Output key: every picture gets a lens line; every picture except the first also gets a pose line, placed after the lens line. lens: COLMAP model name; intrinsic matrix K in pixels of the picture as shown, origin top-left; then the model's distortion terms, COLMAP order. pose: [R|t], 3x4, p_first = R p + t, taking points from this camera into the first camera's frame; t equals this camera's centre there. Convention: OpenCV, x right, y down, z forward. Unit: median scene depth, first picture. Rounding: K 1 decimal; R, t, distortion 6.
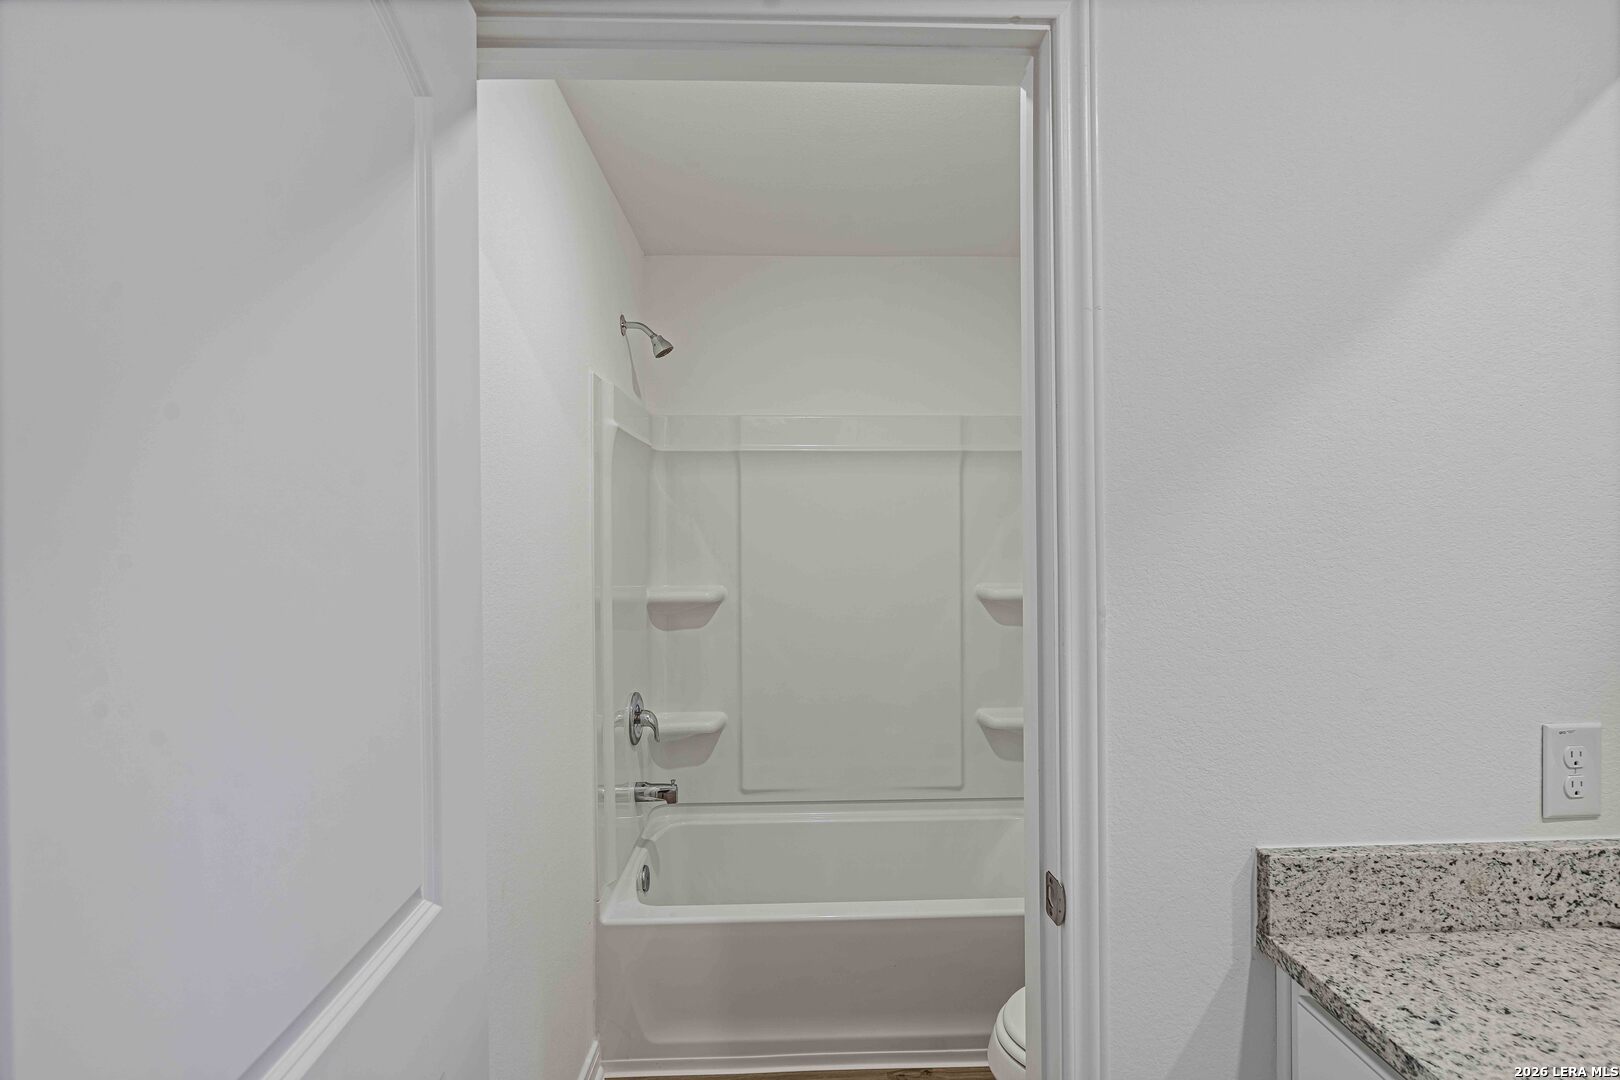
lens RADIAL K [[732.9, 0, 816.1], [0, 732.9, 544.1], [0, 0, 1]] dist [-0.004213, 0.000164]
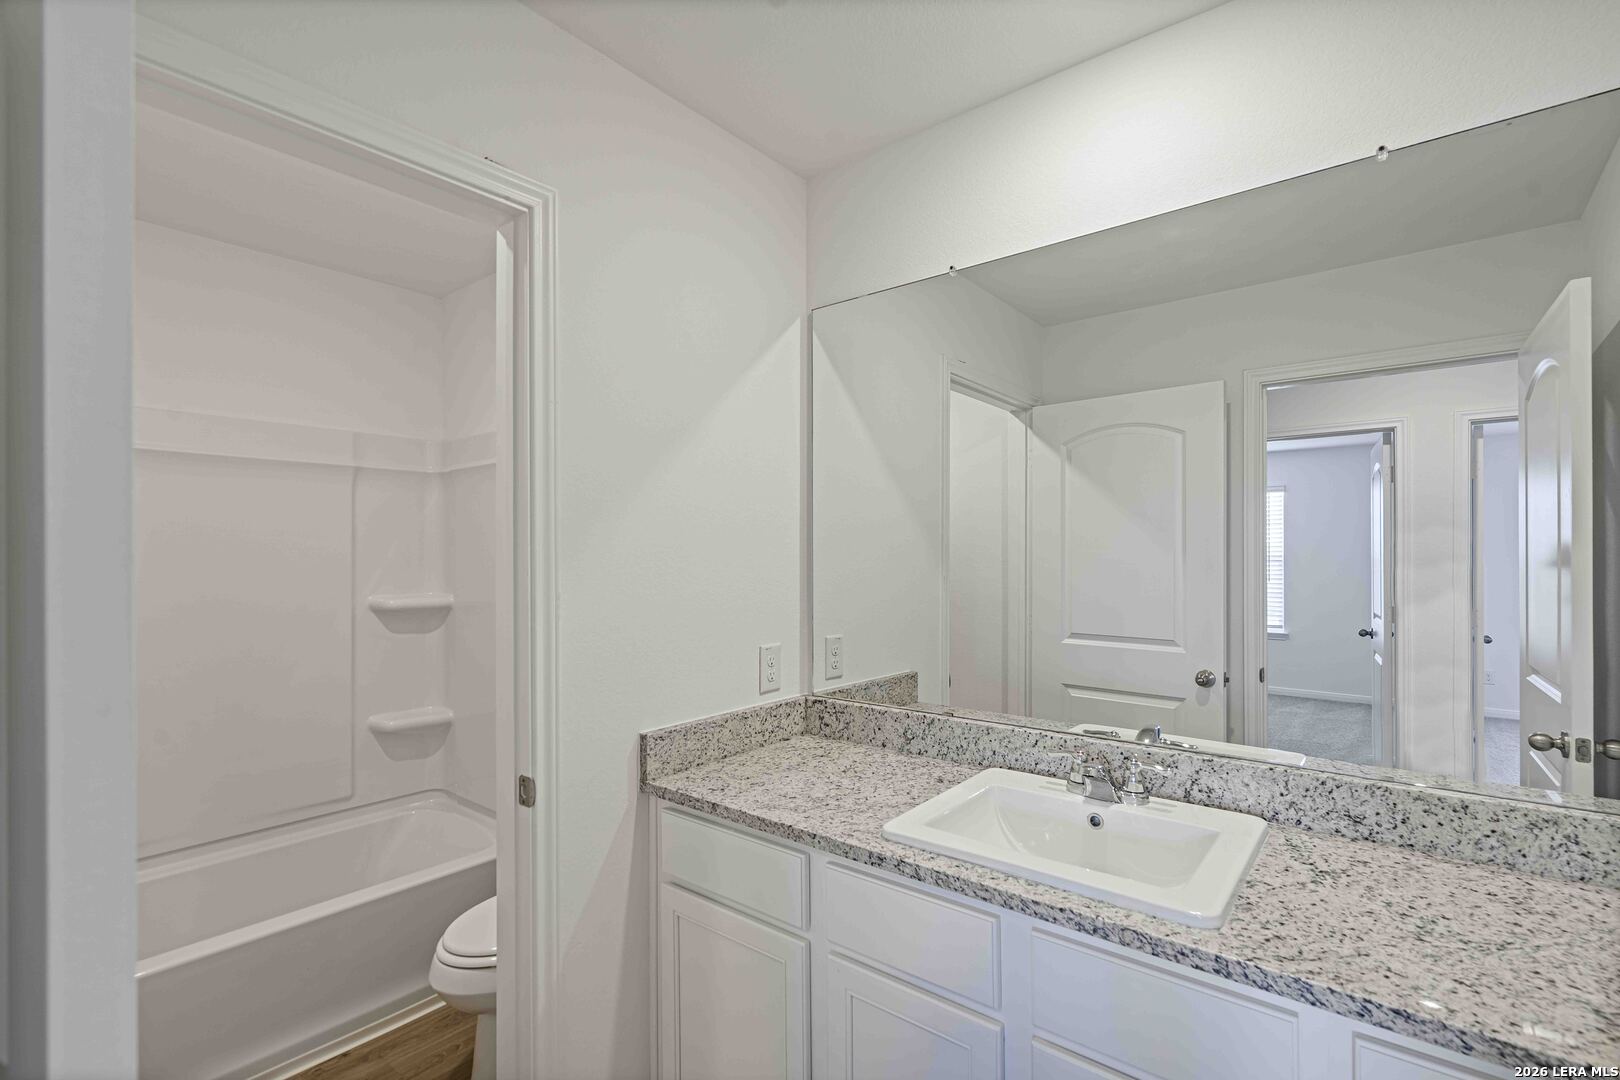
lens RADIAL K [[732.9, 0, 816.1], [0, 732.9, 544.1], [0, 0, 1]] dist [-0.004213, 0.000164]
pose [[0.652946, 0.018010, 0.757190, -0.436700], [0.000017, 0.999717, -0.023793, 0.016763], [-0.757404, 0.015548, 0.652761, -0.438785]]
